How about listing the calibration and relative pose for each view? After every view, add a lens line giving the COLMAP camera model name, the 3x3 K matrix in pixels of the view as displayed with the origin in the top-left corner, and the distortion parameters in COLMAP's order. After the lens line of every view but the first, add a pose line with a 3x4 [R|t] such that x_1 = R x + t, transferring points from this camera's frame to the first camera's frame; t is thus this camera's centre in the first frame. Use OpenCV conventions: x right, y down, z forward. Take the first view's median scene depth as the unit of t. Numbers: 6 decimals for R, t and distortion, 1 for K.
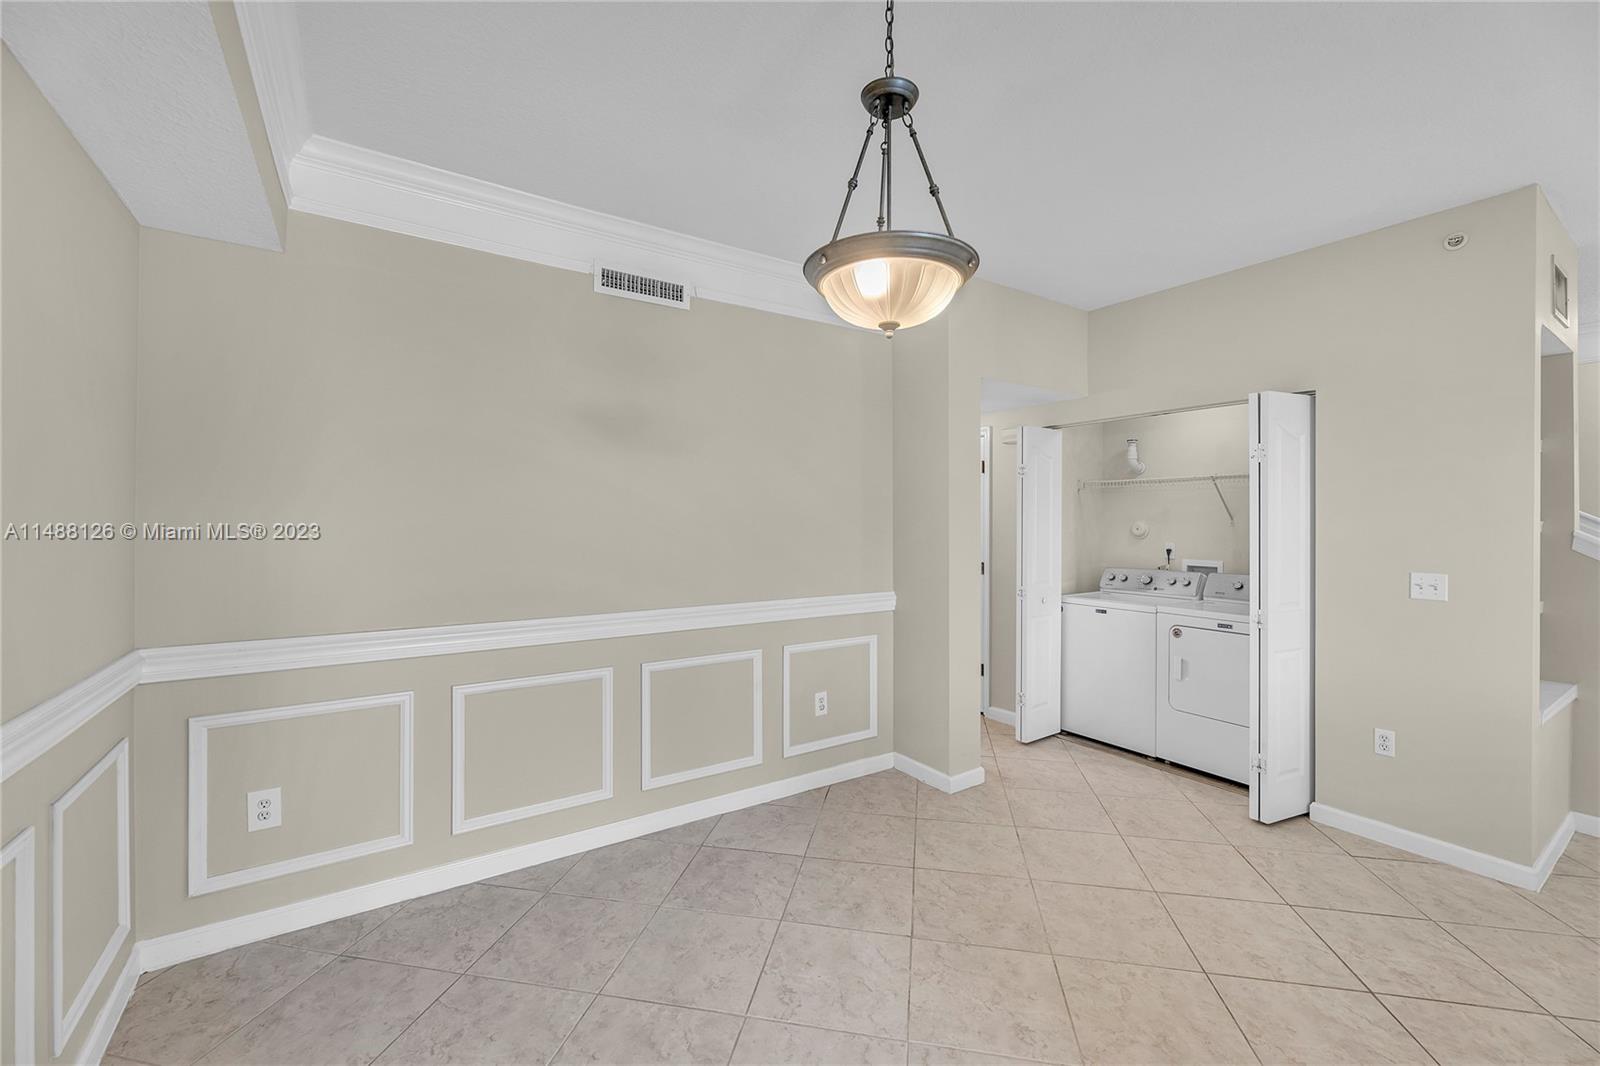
lens RADIAL K [[656.9, 0, 799.7], [0, 656.9, 518.4], [0, 0, 1]] dist [-0.000408, -0.000458]
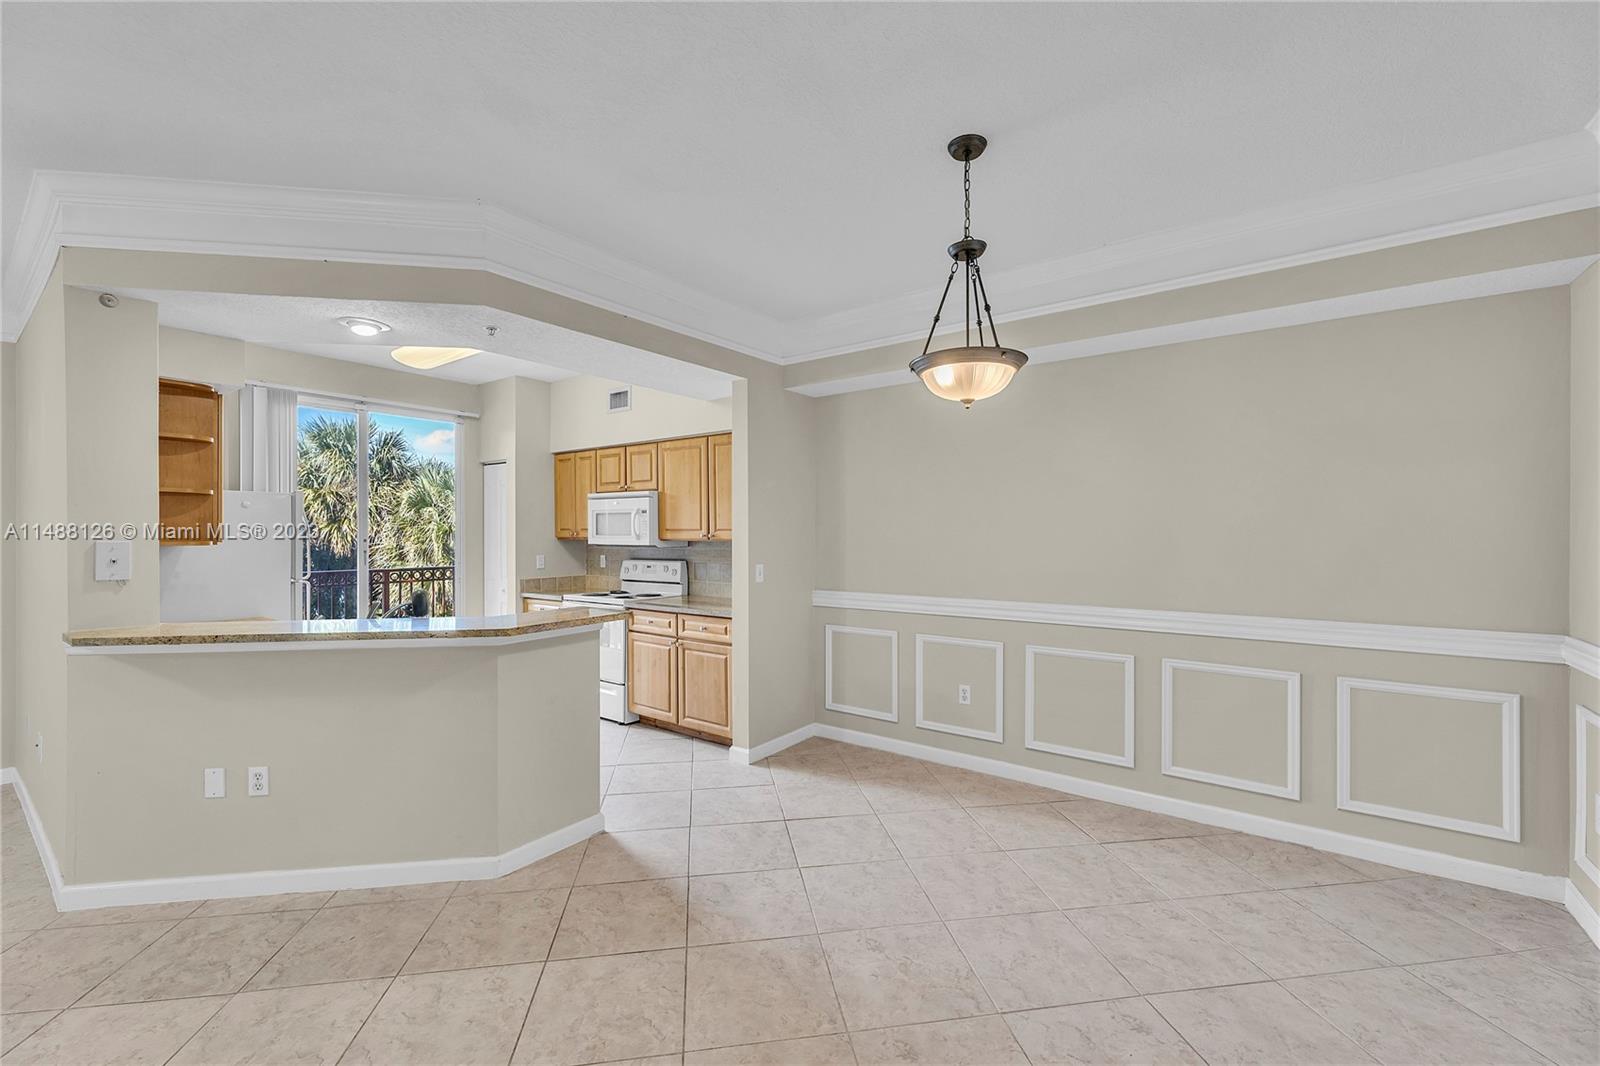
lens RADIAL K [[656.9, 0, 799.9], [0, 656.9, 531.9], [0, 0, 1]] dist [-0.000408, -0.000458]
pose [[-0.942294, -0.001140, -0.334786, 0.595756], [0.000609, 0.999987, -0.005120, 0.010705], [0.334787, -0.005028, -0.942280, 1.363004]]
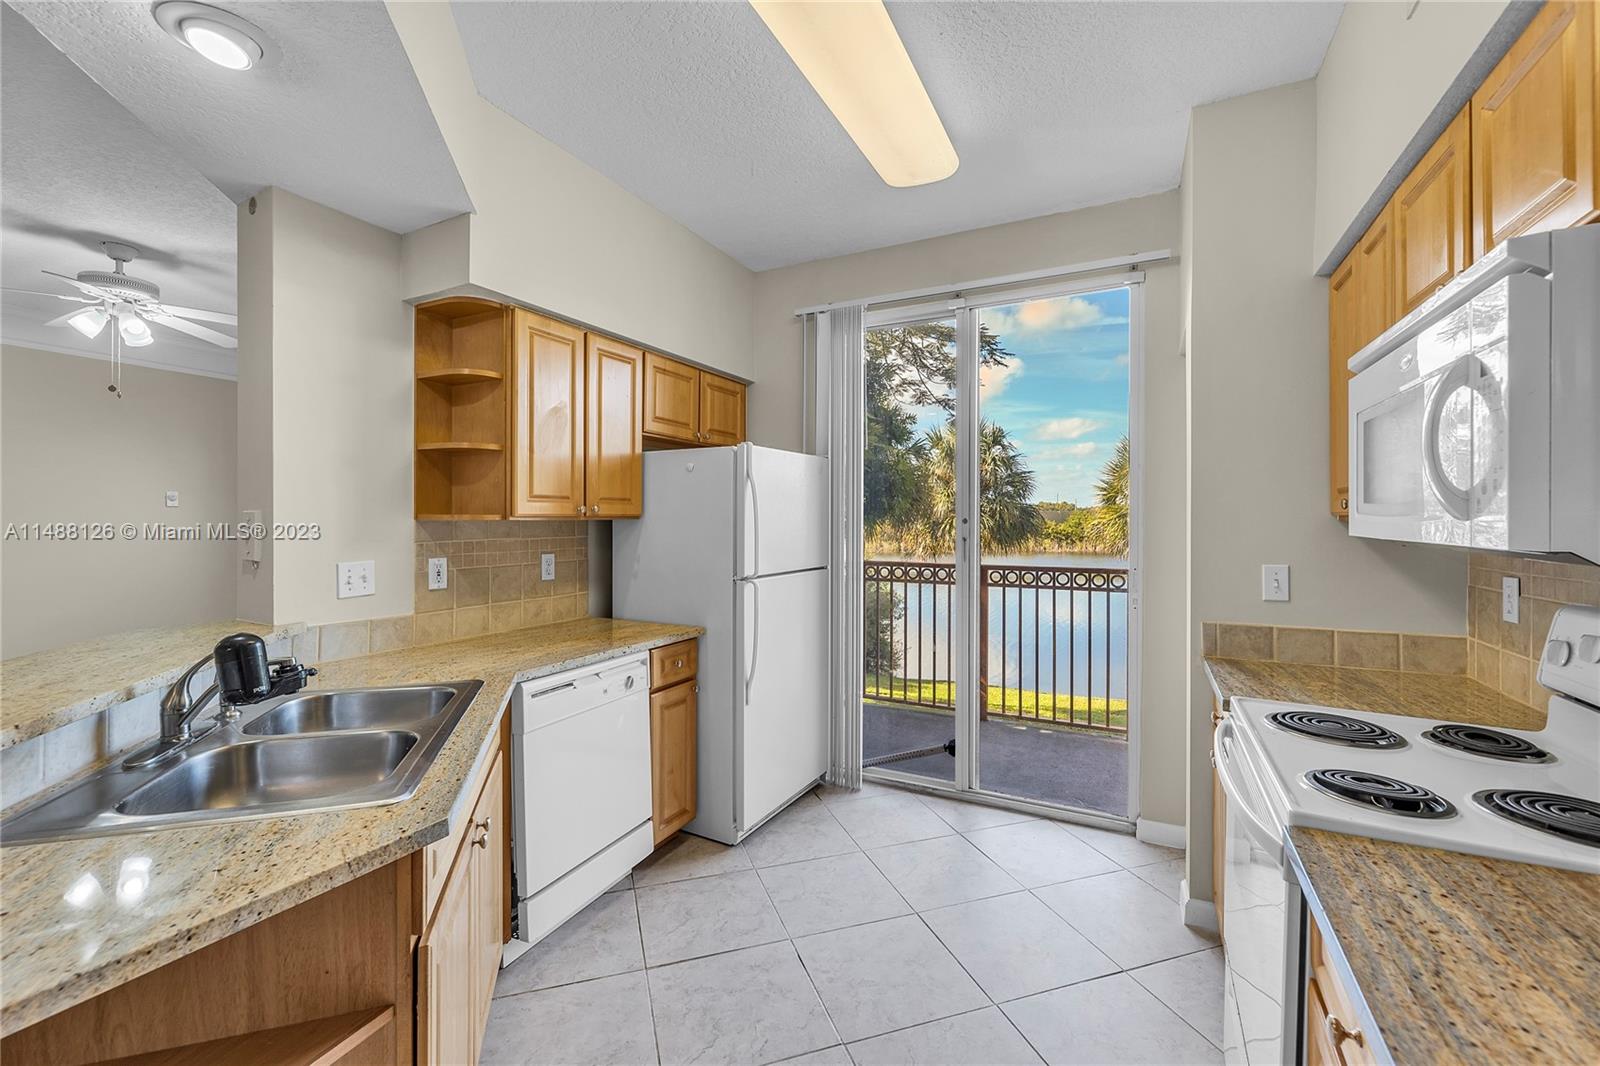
lens RADIAL K [[656.9, 0, 797.0], [0, 656.9, 519.3], [0, 0, 1]] dist [-0.000408, -0.000458]
pose [[-0.479470, -0.001619, 0.877557, 0.237684], [-0.005299, 0.999985, -0.001051, 0.026413], [-0.877542, -0.005154, -0.479471, -0.161458]]
